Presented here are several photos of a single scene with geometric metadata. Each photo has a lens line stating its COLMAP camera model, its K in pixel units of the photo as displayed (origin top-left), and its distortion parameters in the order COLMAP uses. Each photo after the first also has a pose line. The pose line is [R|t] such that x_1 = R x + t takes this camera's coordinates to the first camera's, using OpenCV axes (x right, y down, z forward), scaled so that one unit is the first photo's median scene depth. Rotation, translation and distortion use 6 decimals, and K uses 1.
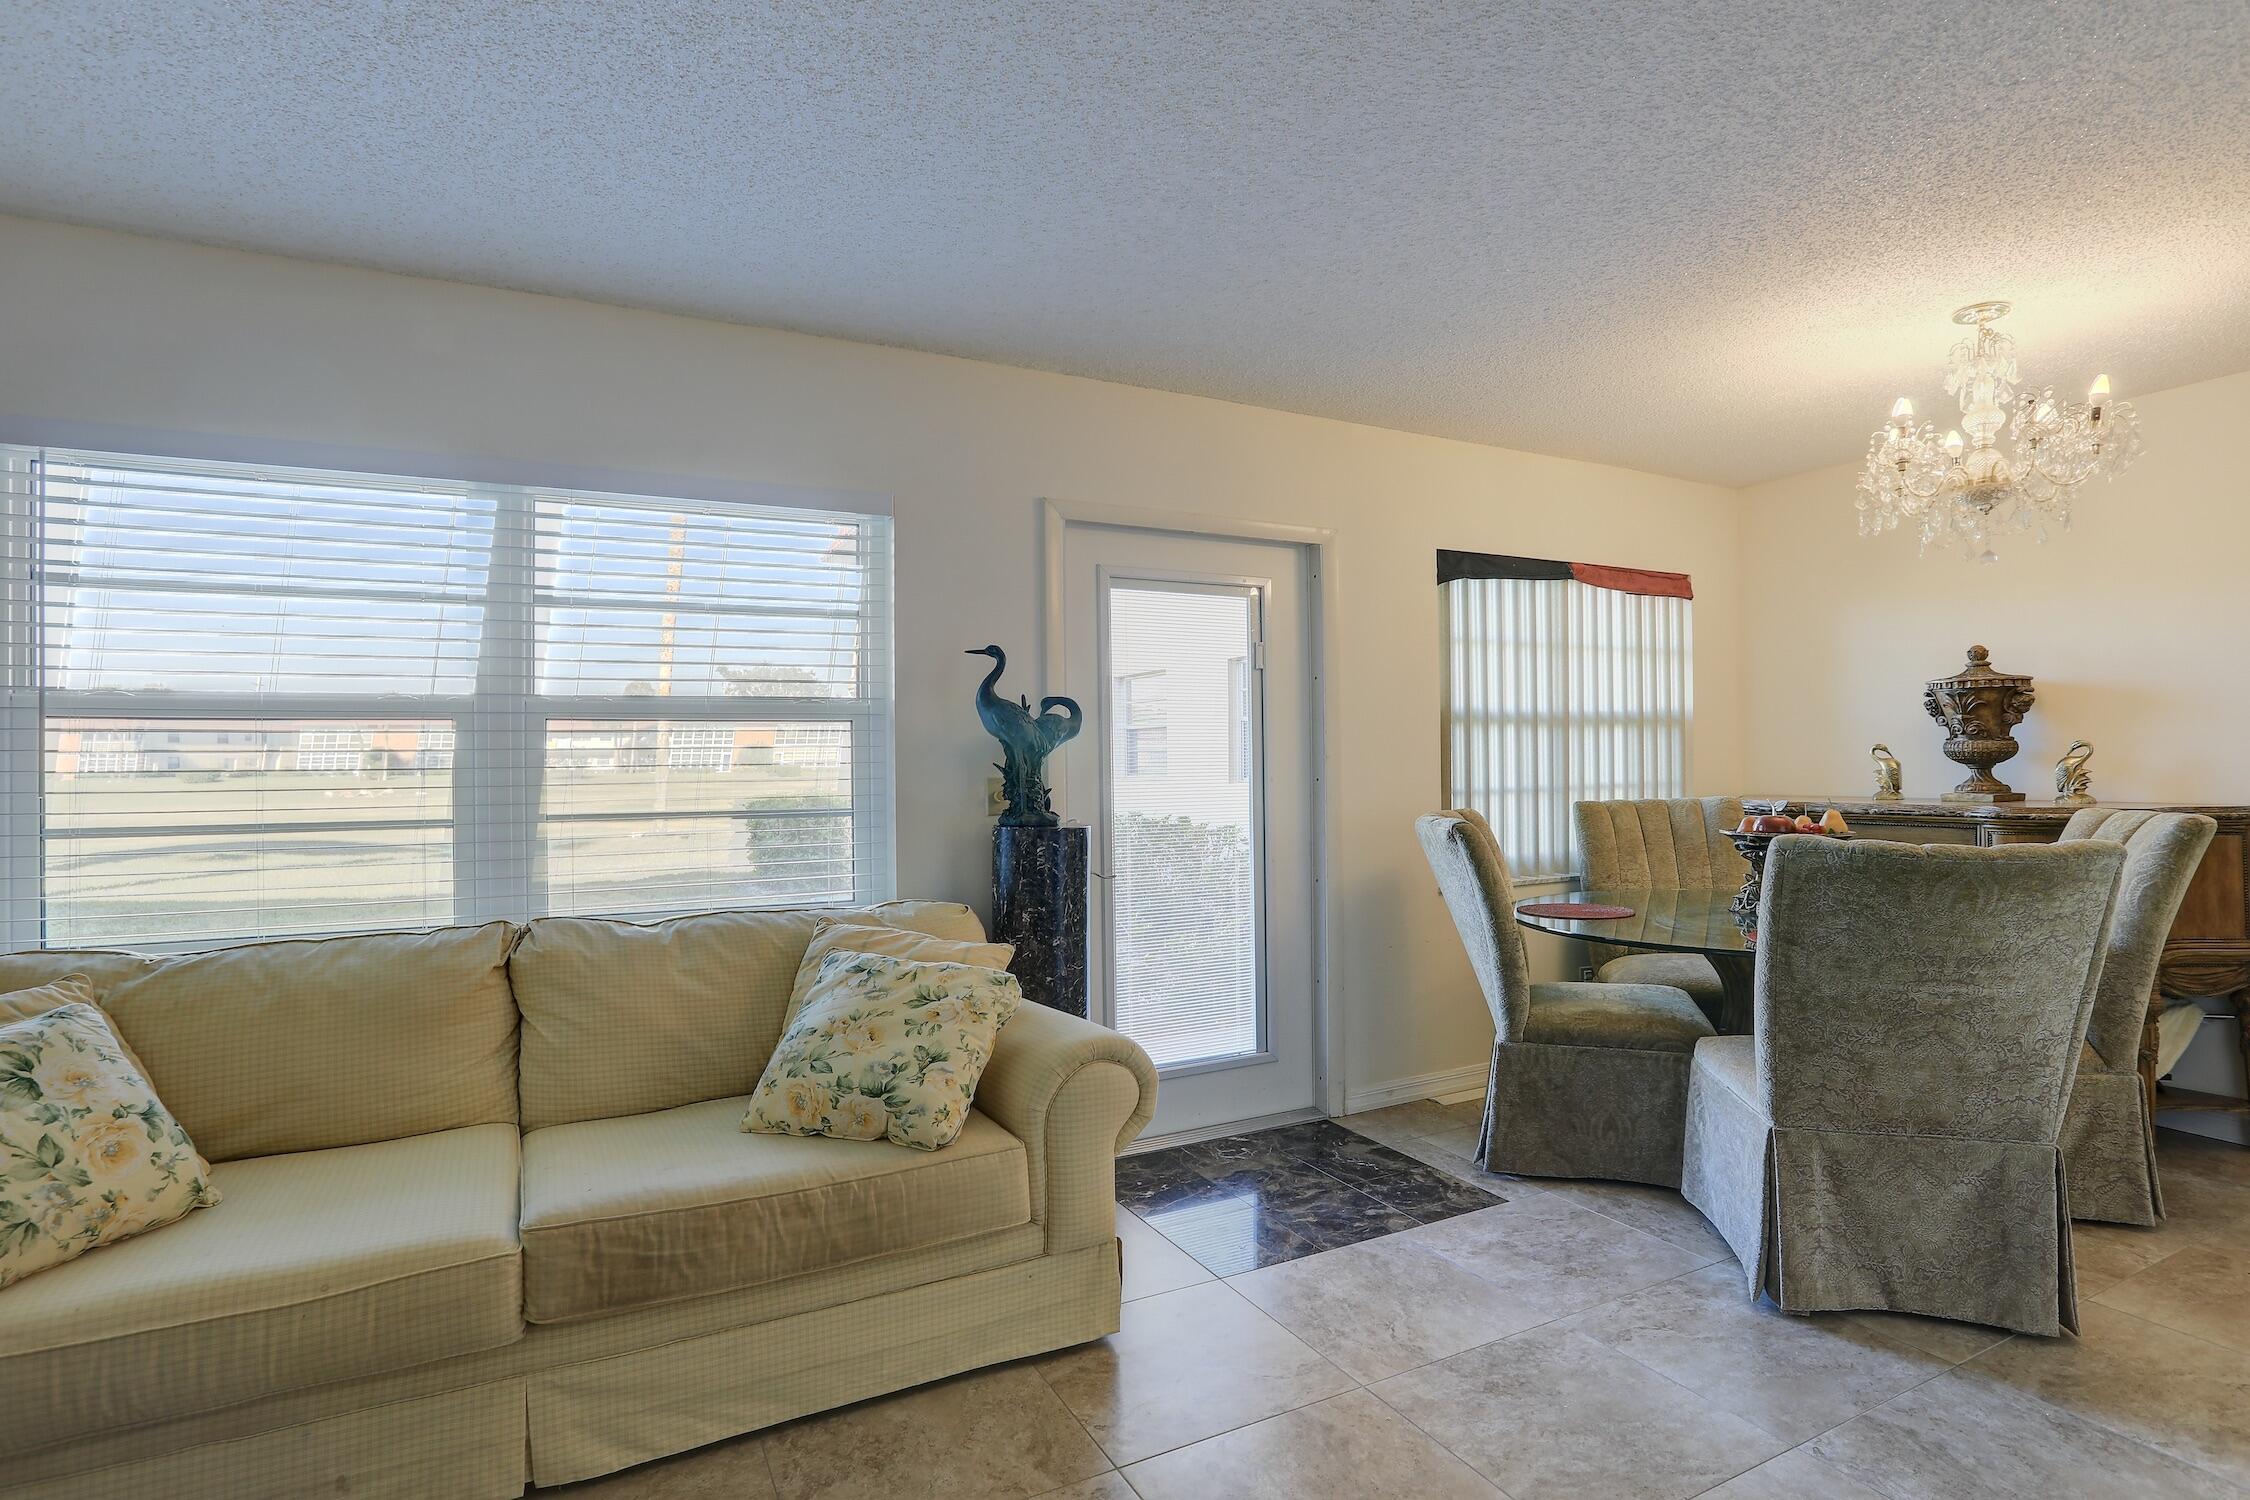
lens RADIAL K [[1051.2, 0, 1213.6], [0, 1051.2, 755.7], [0, 0, 1]] dist [-0.041133, 0.010853]
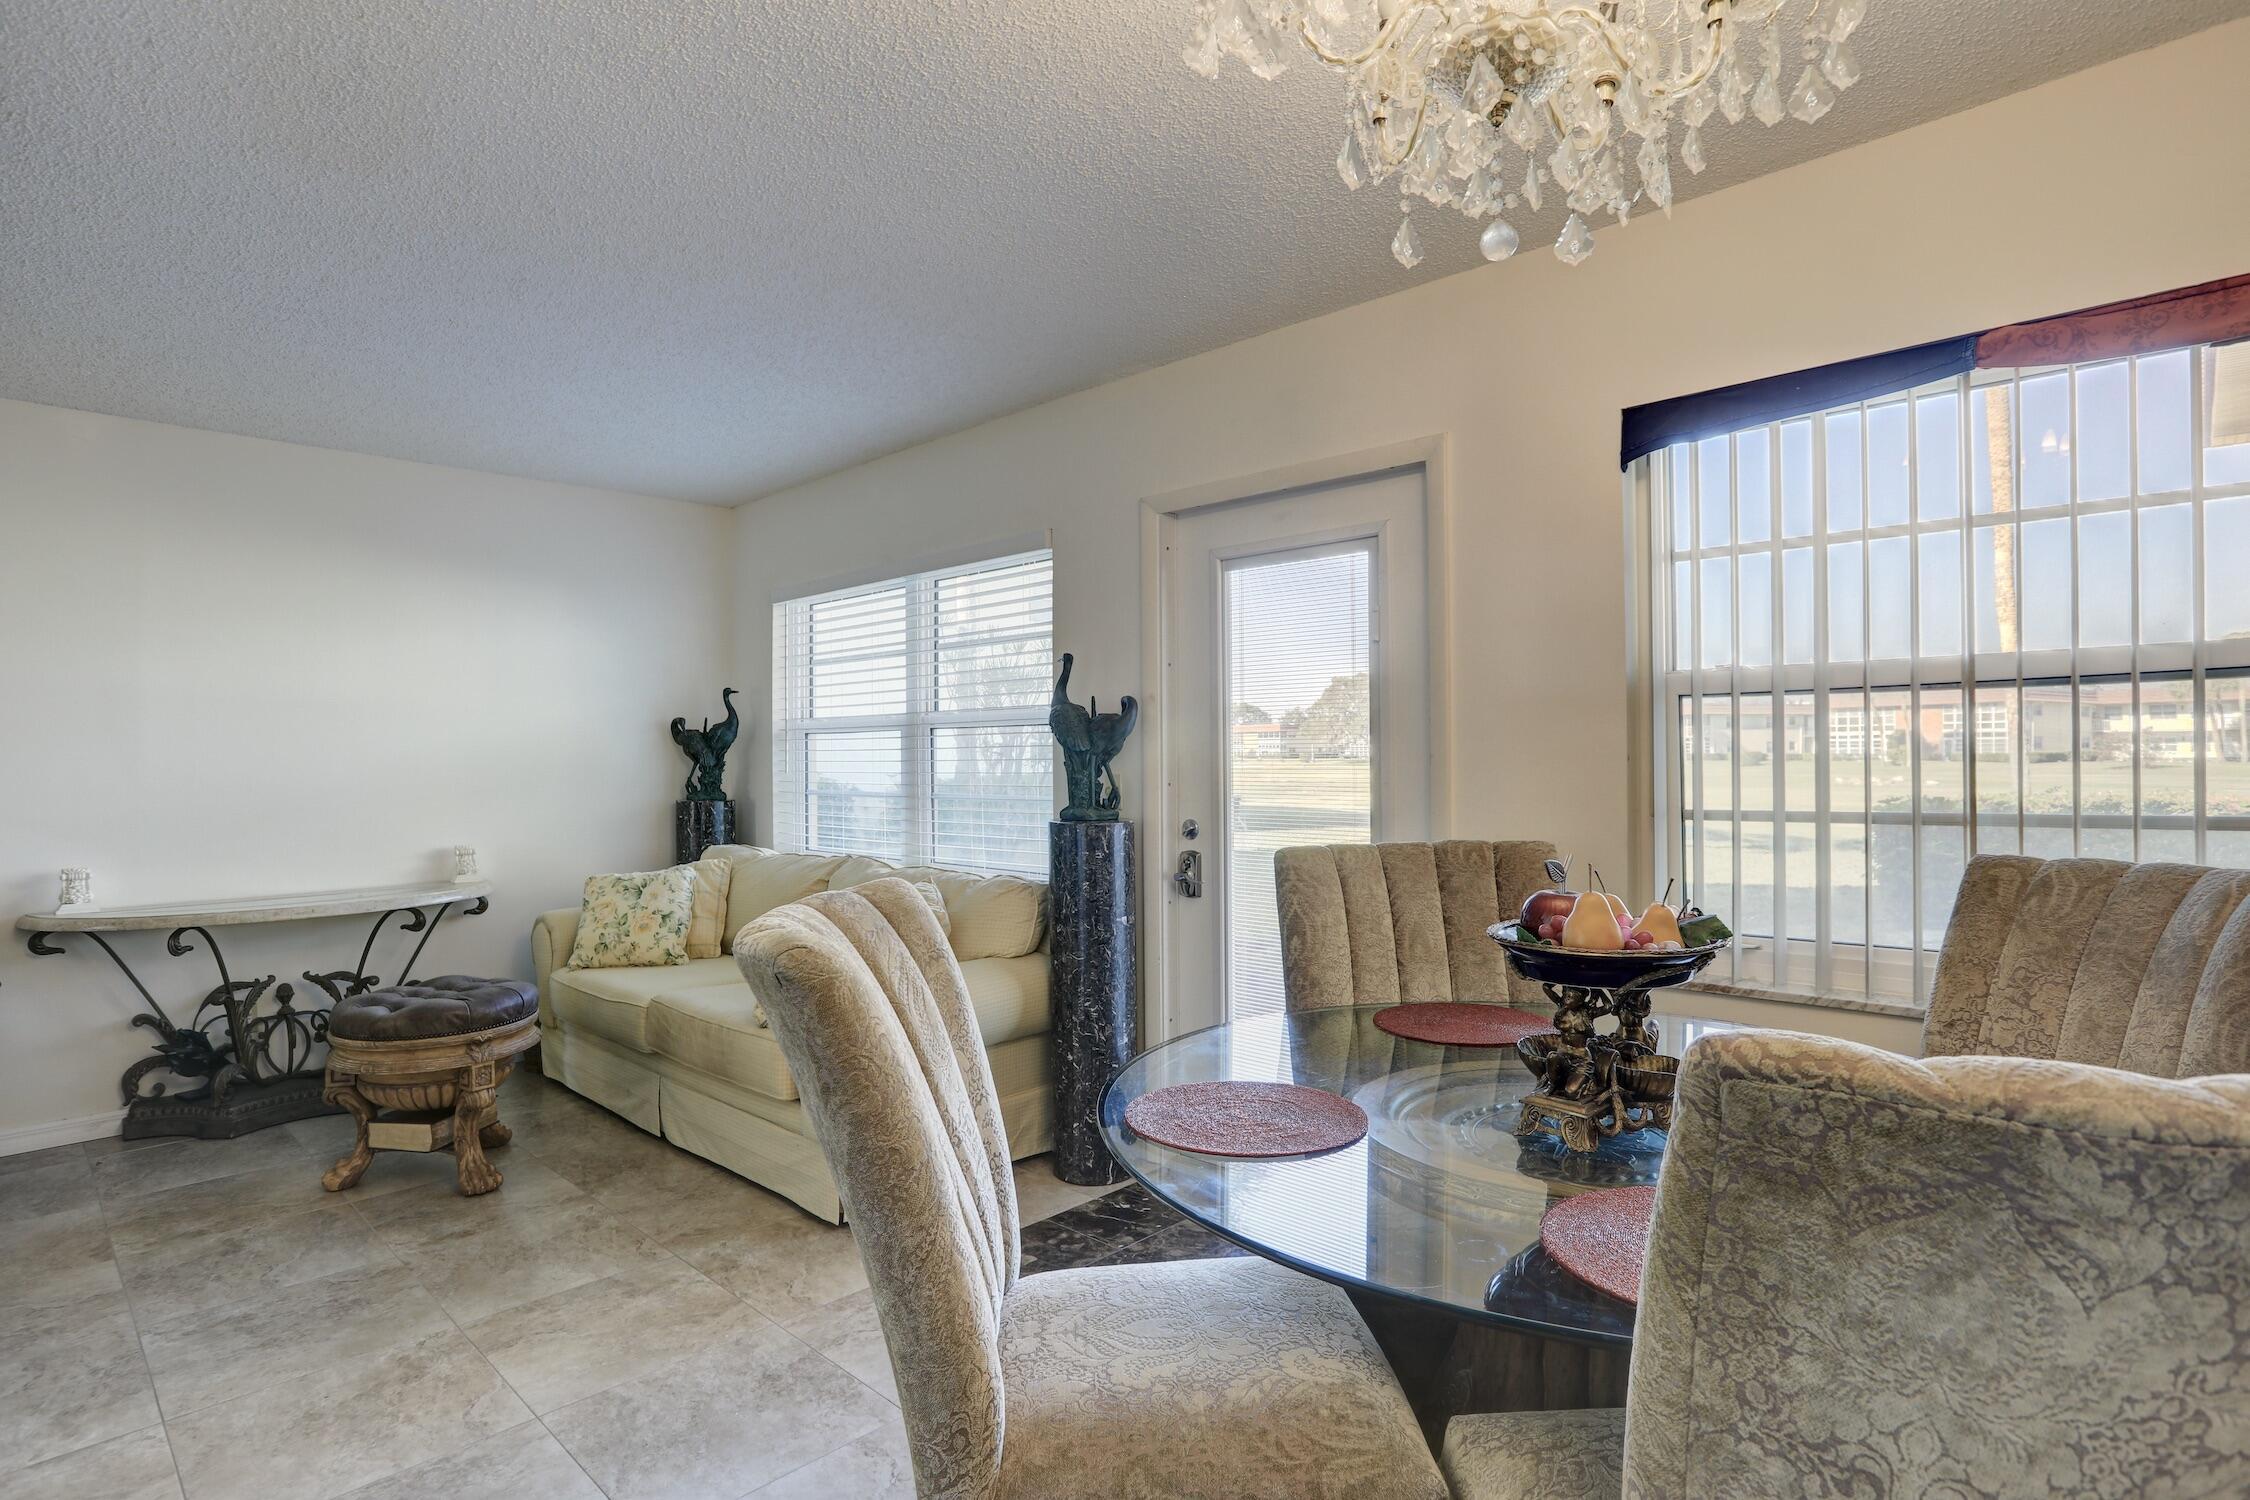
lens RADIAL K [[1180.5, 0, 1125.0], [0, 1180.5, 750.0], [0, 0, 1]] dist [-0.016643, 0.000496]
pose [[0.320586, -0.005805, -0.947202, 1.221828], [0.001666, 0.999983, -0.005564, 0.006636], [0.947218, 0.000206, 0.320590, 0.808584]]
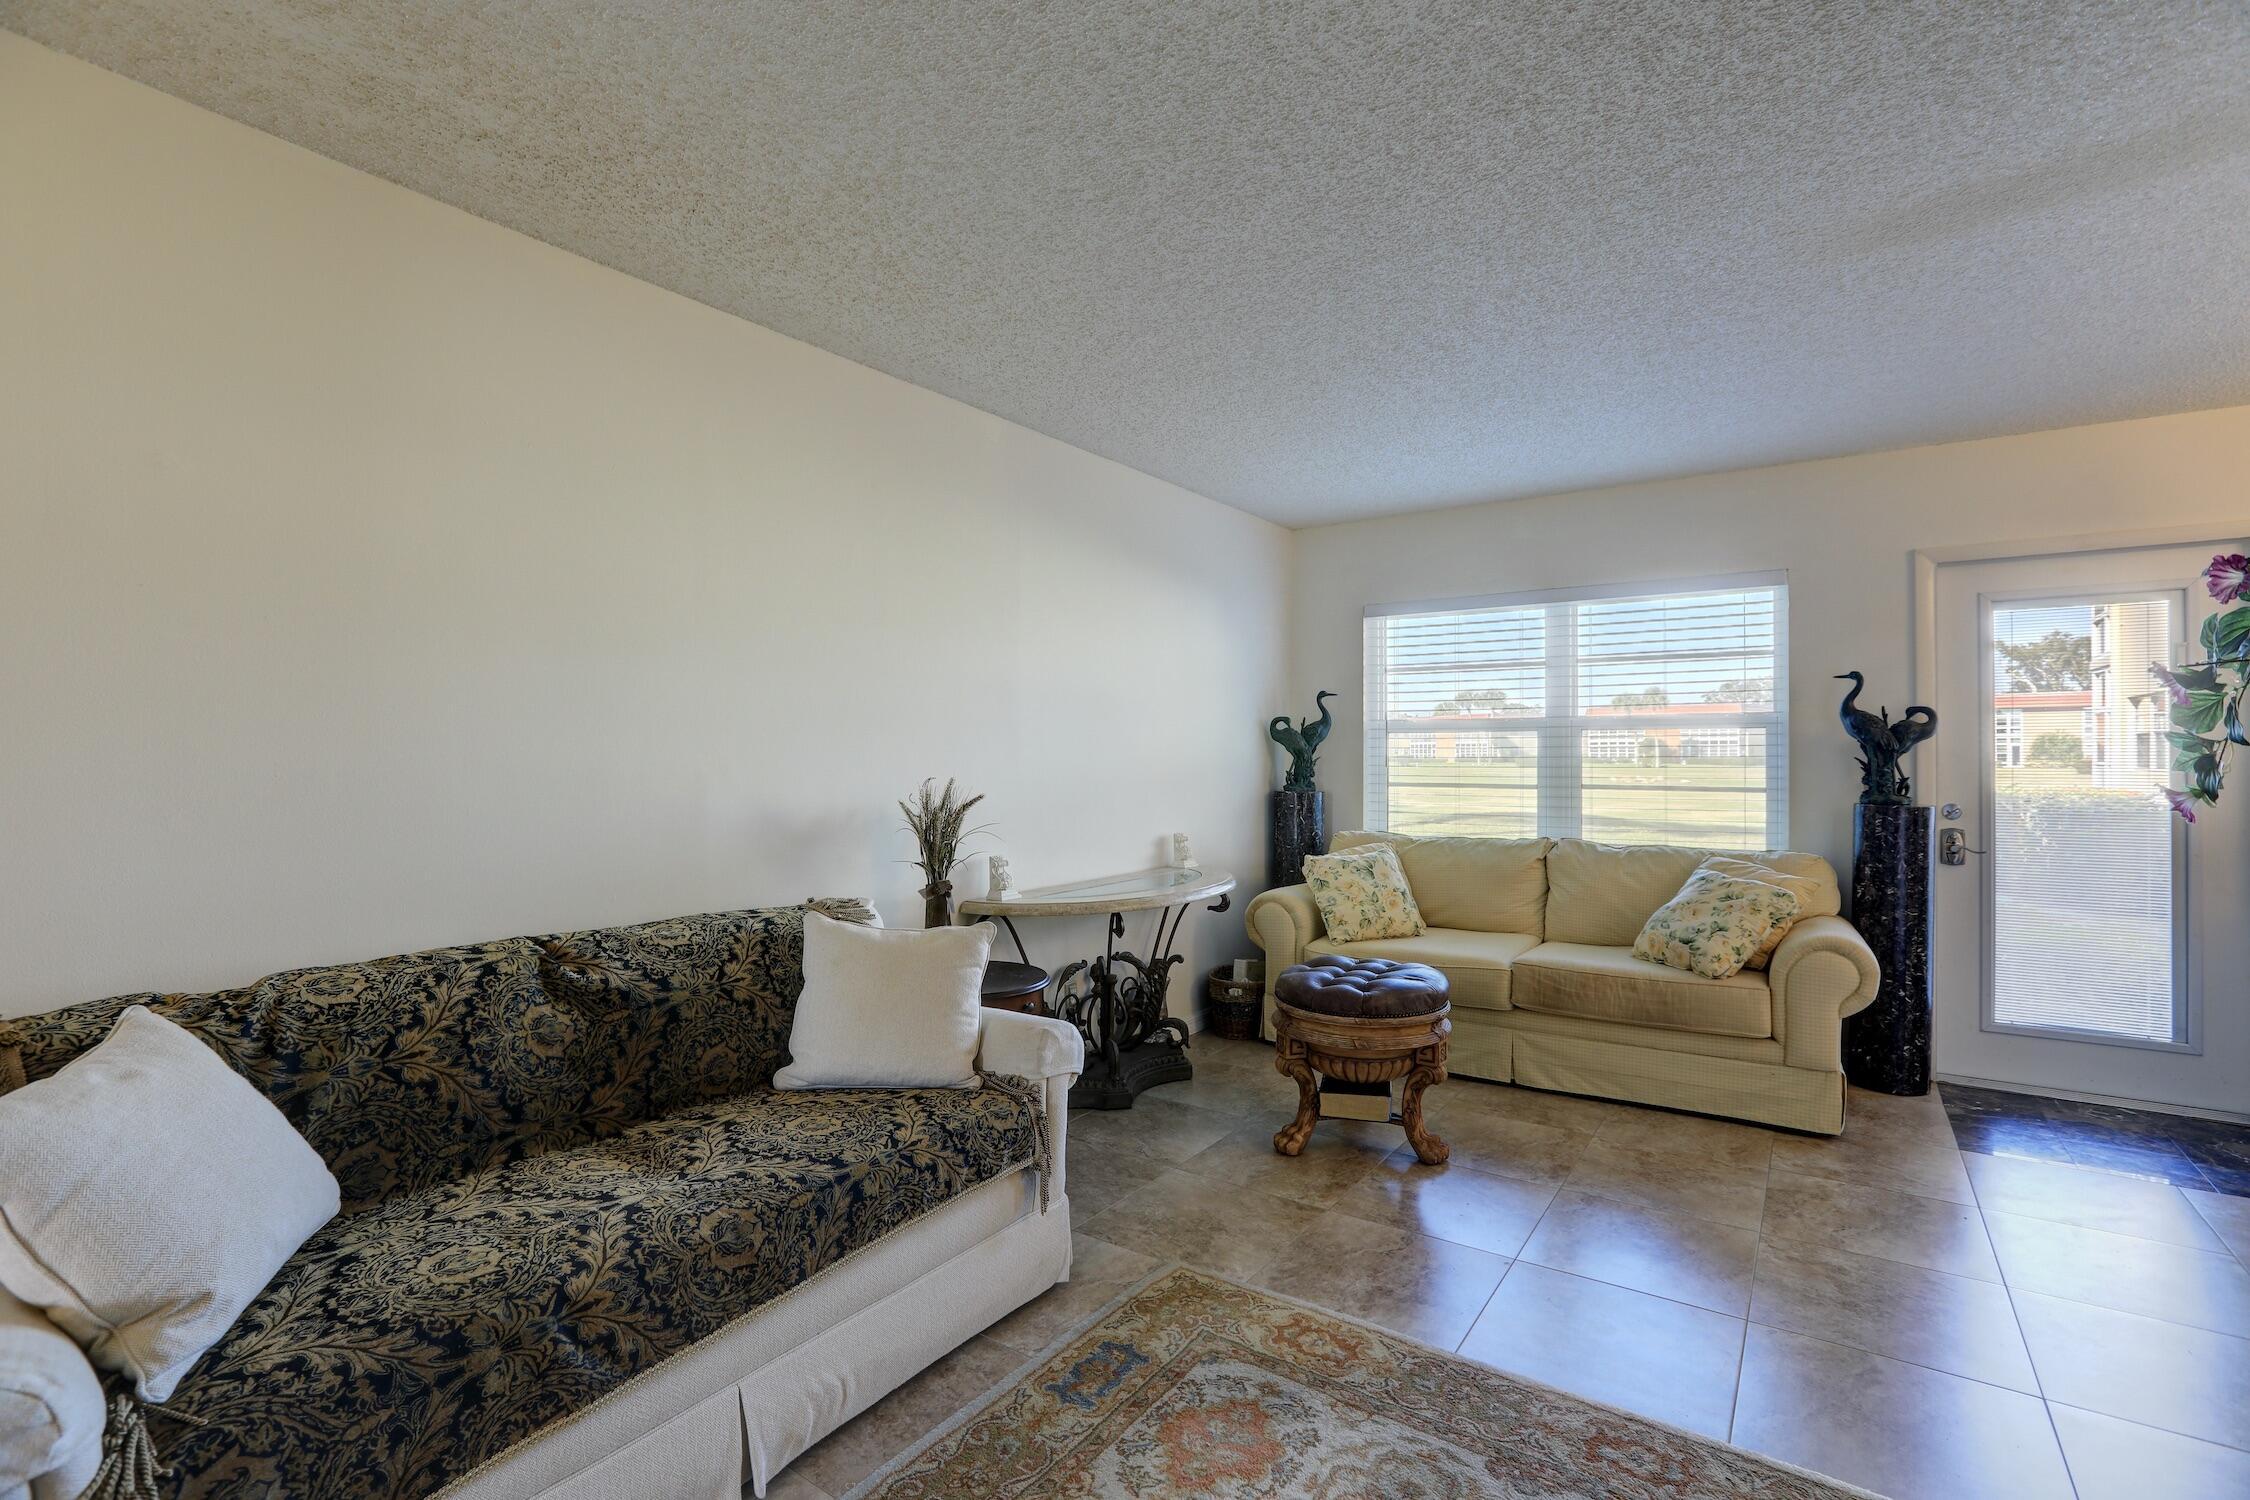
lens RADIAL K [[1051.2, 0, 1213.6], [0, 1051.2, 755.7], [0, 0, 1]] dist [-0.041133, 0.010853]
pose [[0.477934, 0.007303, -0.878365, 0.722837], [-0.002617, 0.999973, 0.006891, -0.002670], [0.878392, -0.000995, 0.477941, -0.471105]]
